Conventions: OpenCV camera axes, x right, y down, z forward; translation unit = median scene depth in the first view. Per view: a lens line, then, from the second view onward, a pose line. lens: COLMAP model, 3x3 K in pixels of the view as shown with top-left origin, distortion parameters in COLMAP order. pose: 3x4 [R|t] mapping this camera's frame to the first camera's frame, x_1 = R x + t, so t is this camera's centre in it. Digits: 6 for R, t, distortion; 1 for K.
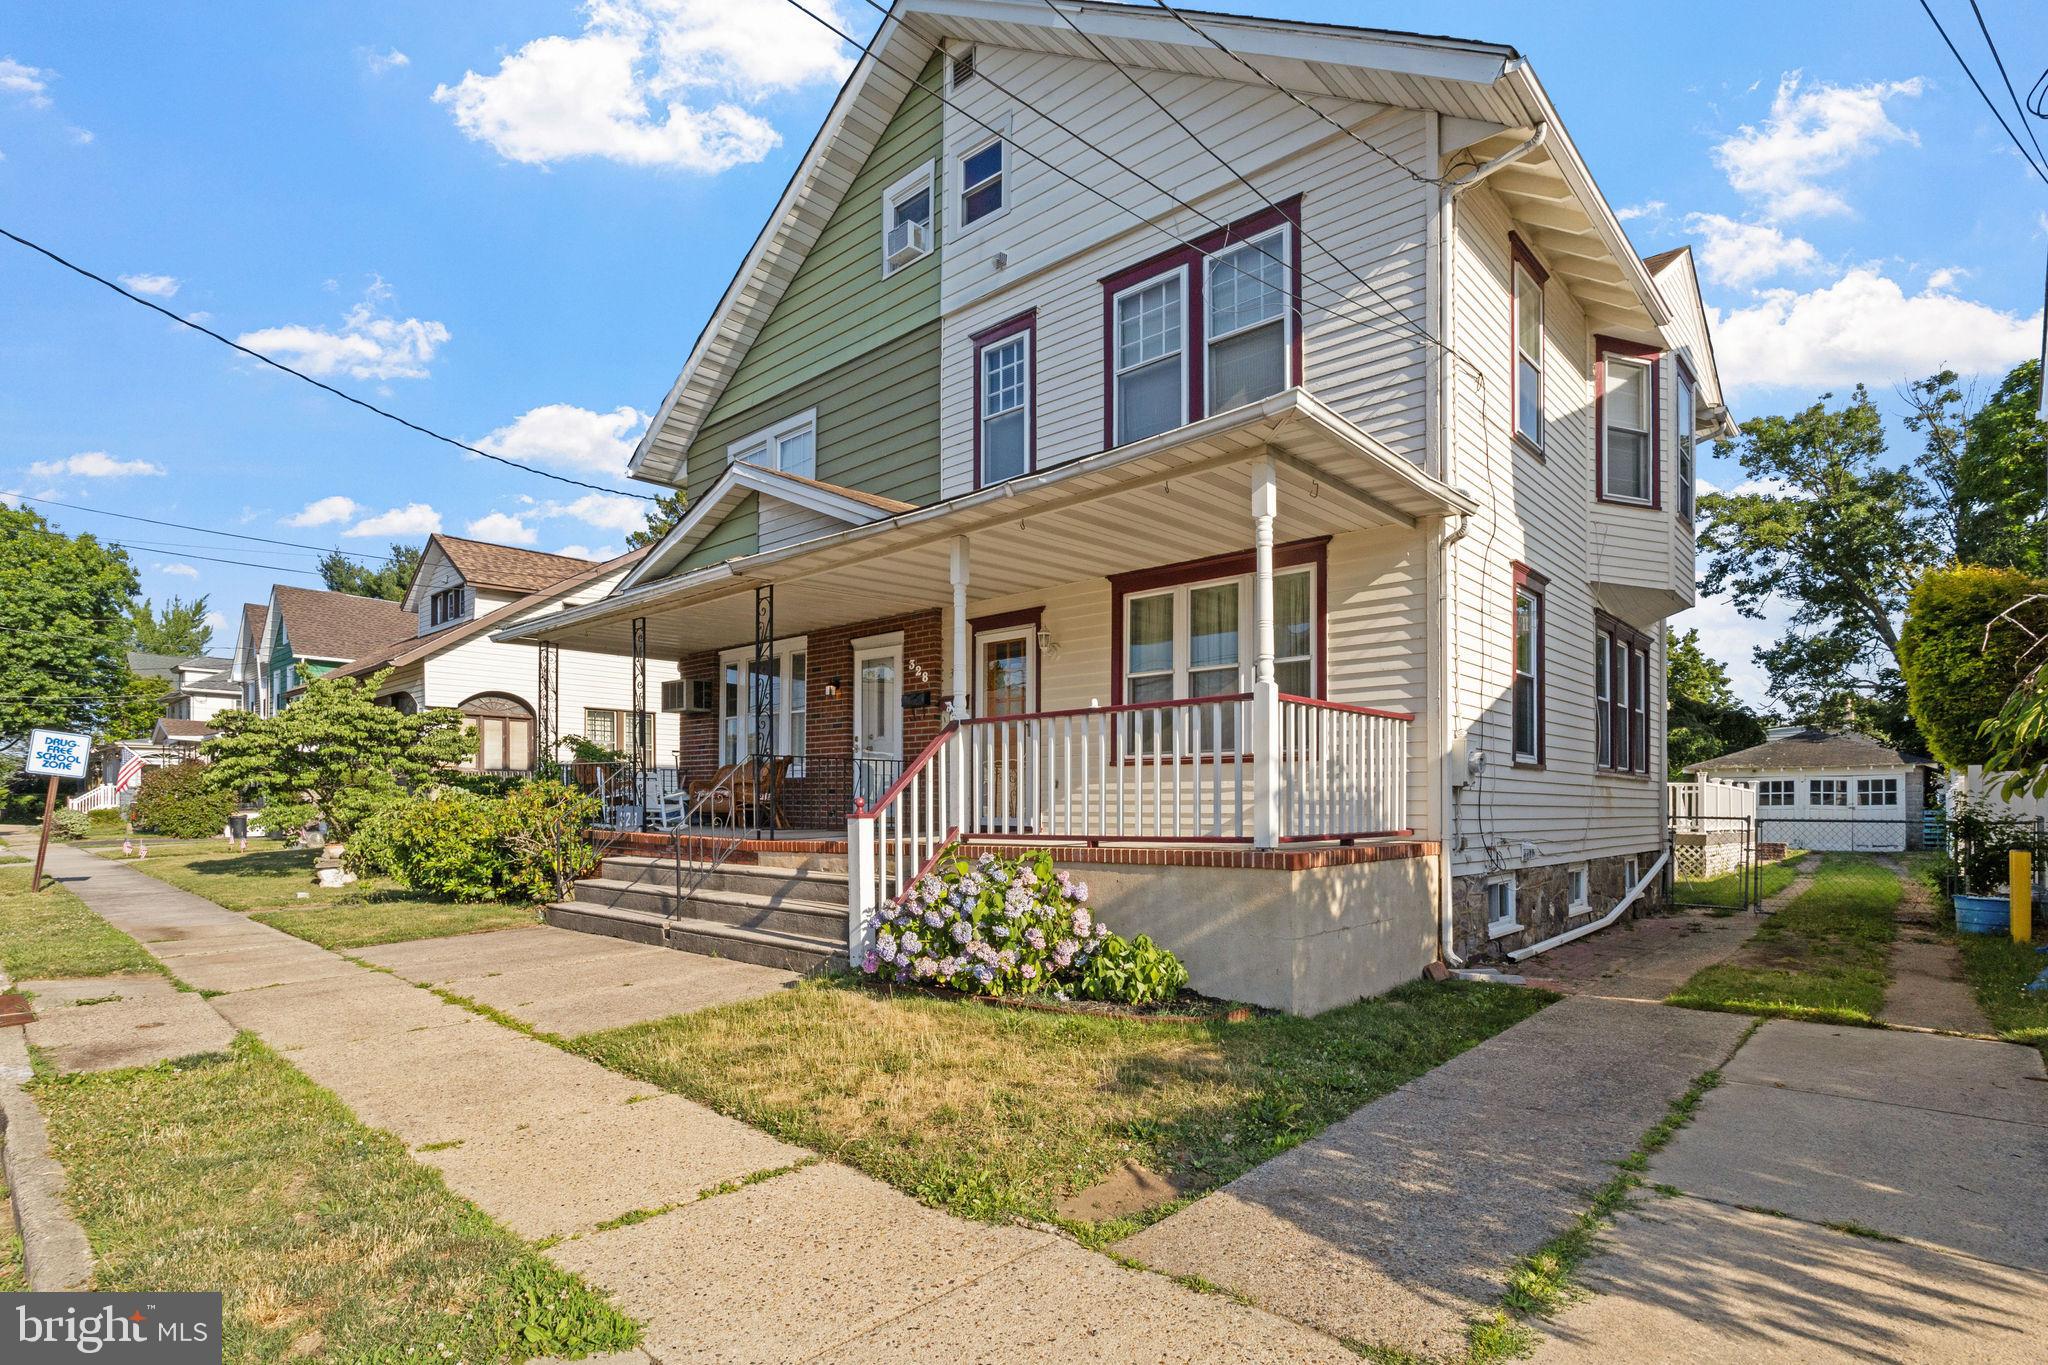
lens RADIAL K [[1028.3, 0, 1025.1], [0, 1028.3, 807.4], [0, 0, 1]] dist [-0.040209, 0.032941]
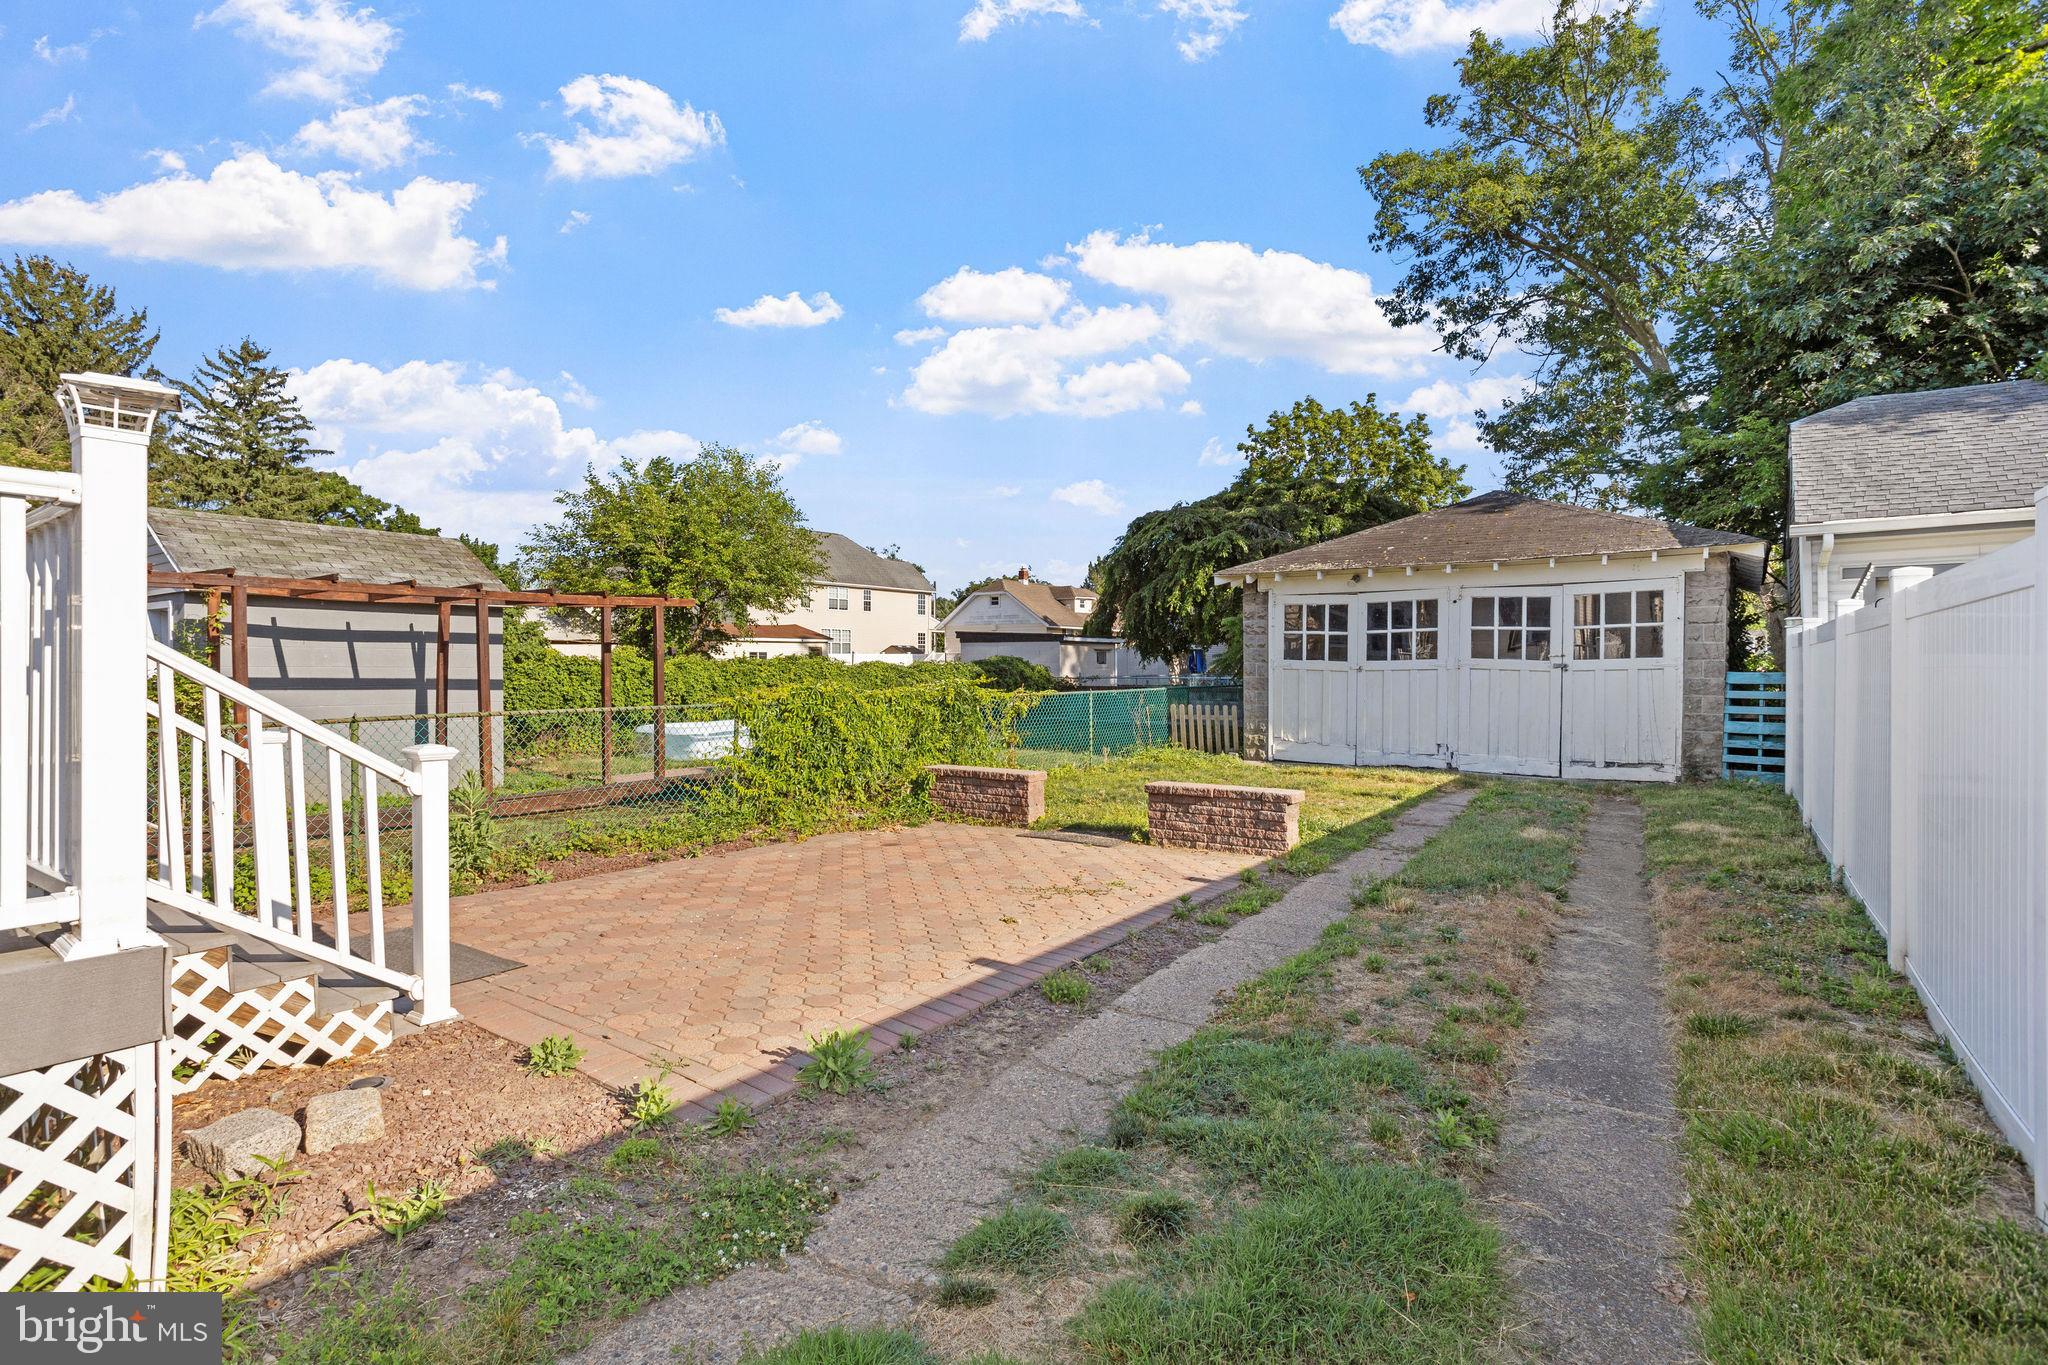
lens RADIAL K [[1003.3, 0, 1024.0], [0, 1003.3, 682.5], [0, 0, 1]] dist [-0.001741, 0.013544]
pose [[0.992484, -0.007716, 0.122129, 0.379839], [0.006266, 0.999905, 0.012252, 0.000652], [-0.122212, -0.011395, 0.992439, 0.433614]]
